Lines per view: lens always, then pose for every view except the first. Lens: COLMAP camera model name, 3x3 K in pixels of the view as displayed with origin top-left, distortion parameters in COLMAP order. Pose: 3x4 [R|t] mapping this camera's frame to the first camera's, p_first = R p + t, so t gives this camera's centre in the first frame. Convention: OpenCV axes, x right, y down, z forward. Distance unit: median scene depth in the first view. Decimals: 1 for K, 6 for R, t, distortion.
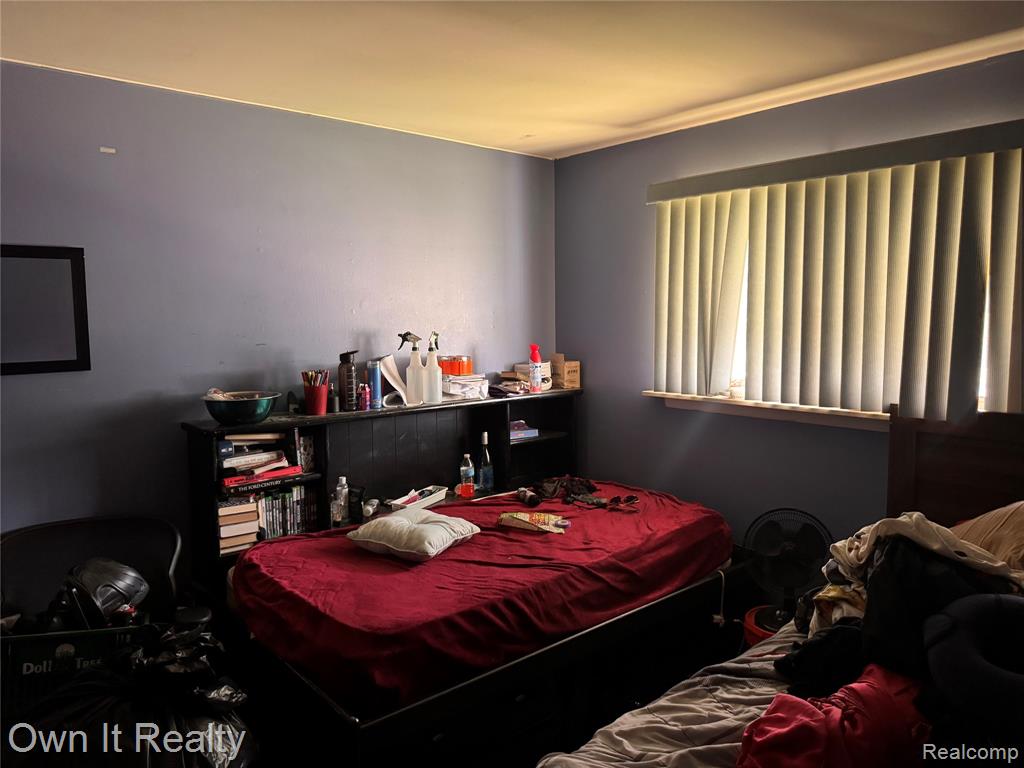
lens RADIAL K [[716.0, 0, 510.5], [0, 716.0, 386.0], [0, 0, 1]] dist [0.001541, -0.003716]
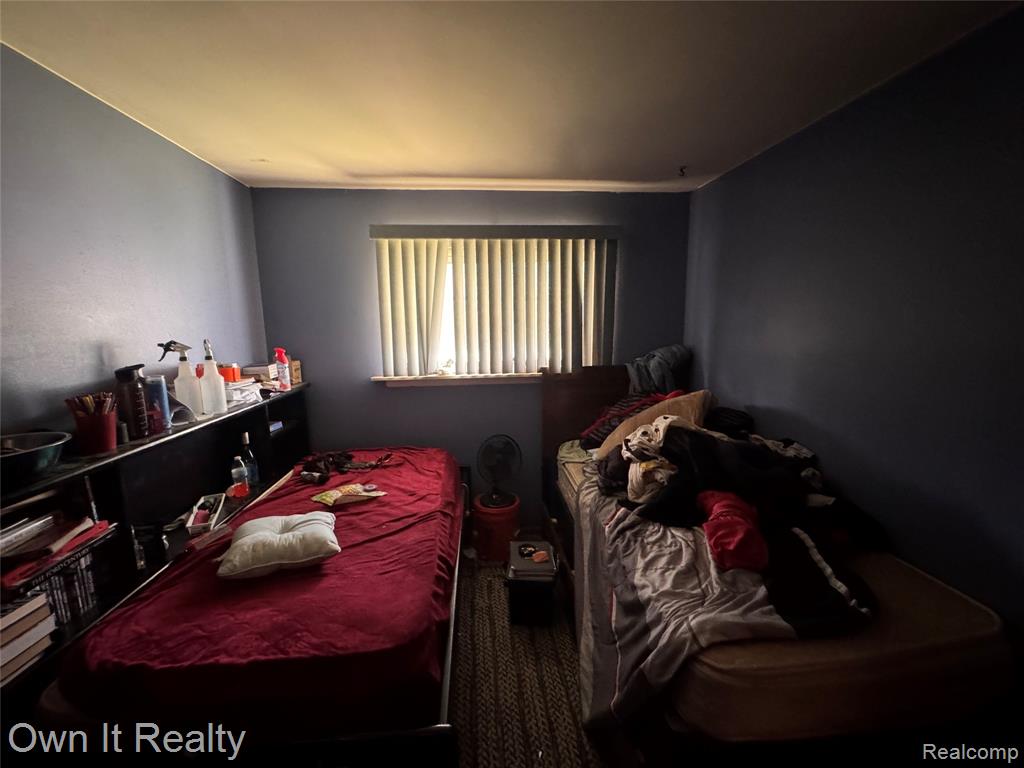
lens RADIAL K [[424.5, 0, 513.1], [0, 424.5, 379.2], [0, 0, 1]] dist [-0.000073, -0.000265]
pose [[0.585452, -0.112472, 0.802868, -0.346576], [0.091694, 0.993162, 0.072266, -0.027310], [-0.805505, 0.031310, 0.591761, 0.341735]]
